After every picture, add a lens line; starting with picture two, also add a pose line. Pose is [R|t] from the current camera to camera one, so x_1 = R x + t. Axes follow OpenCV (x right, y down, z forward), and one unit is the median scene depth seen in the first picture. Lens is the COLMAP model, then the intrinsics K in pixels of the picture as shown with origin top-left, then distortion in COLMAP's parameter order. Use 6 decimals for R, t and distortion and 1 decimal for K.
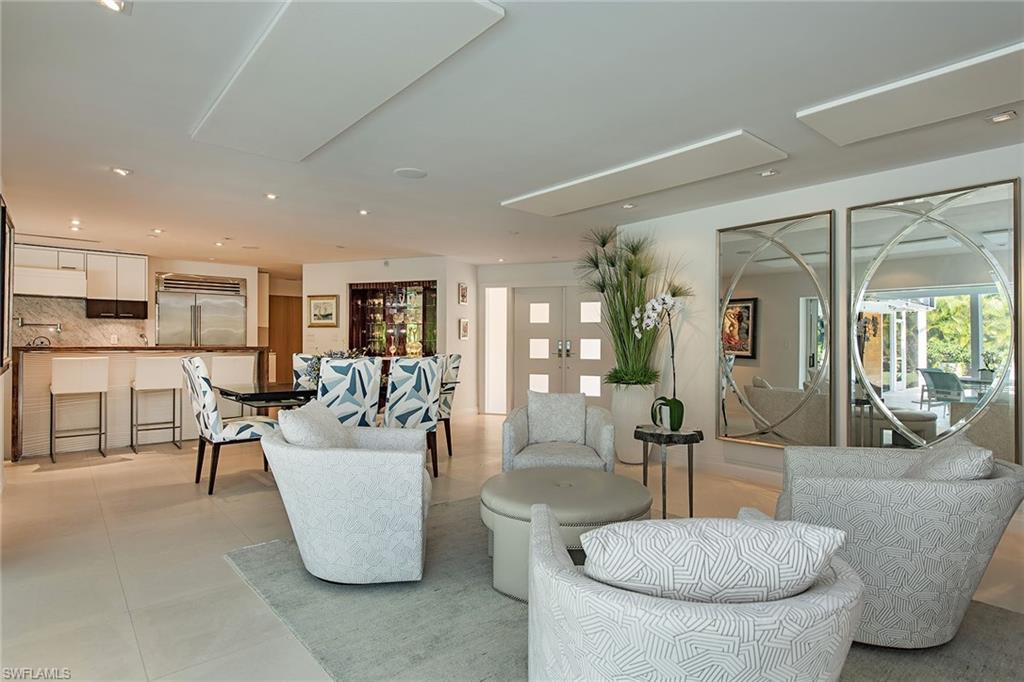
lens RADIAL K [[565.9, 0, 513.5], [0, 565.9, 341.9], [0, 0, 1]] dist [-0.000781, -0.000042]
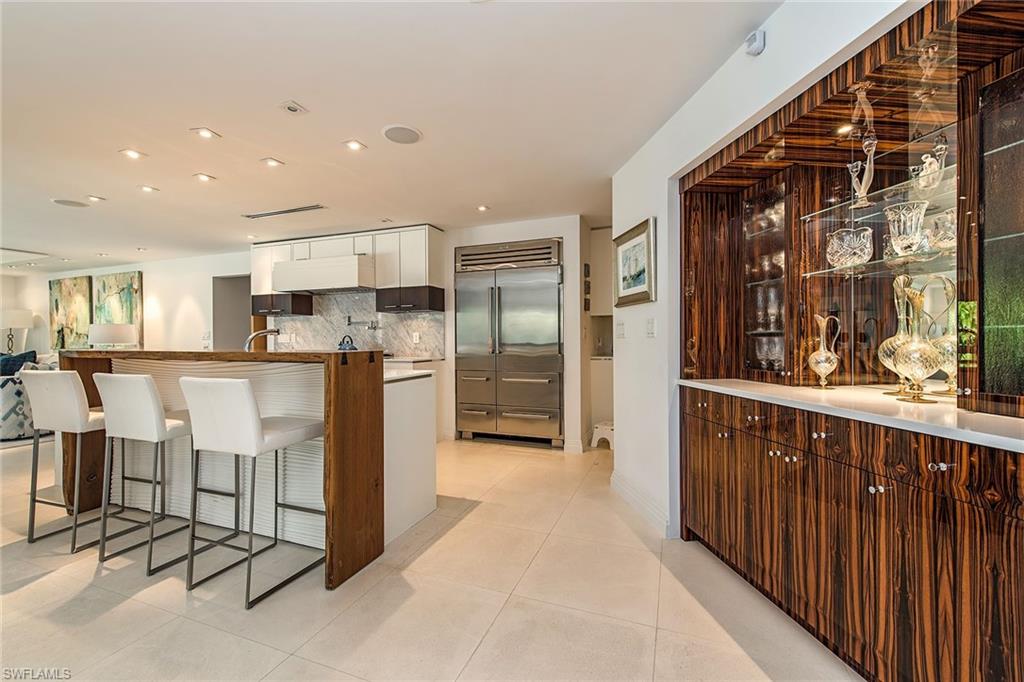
lens RADIAL K [[420.1, 0, 512.8], [0, 420.1, 337.6], [0, 0, 1]] dist [0.003711, 0.000120]
pose [[0.494062, -0.011123, -0.869355, -0.105140], [0.006650, 0.999937, -0.009015, 0.001824], [0.869401, -0.001328, 0.494105, 0.765096]]
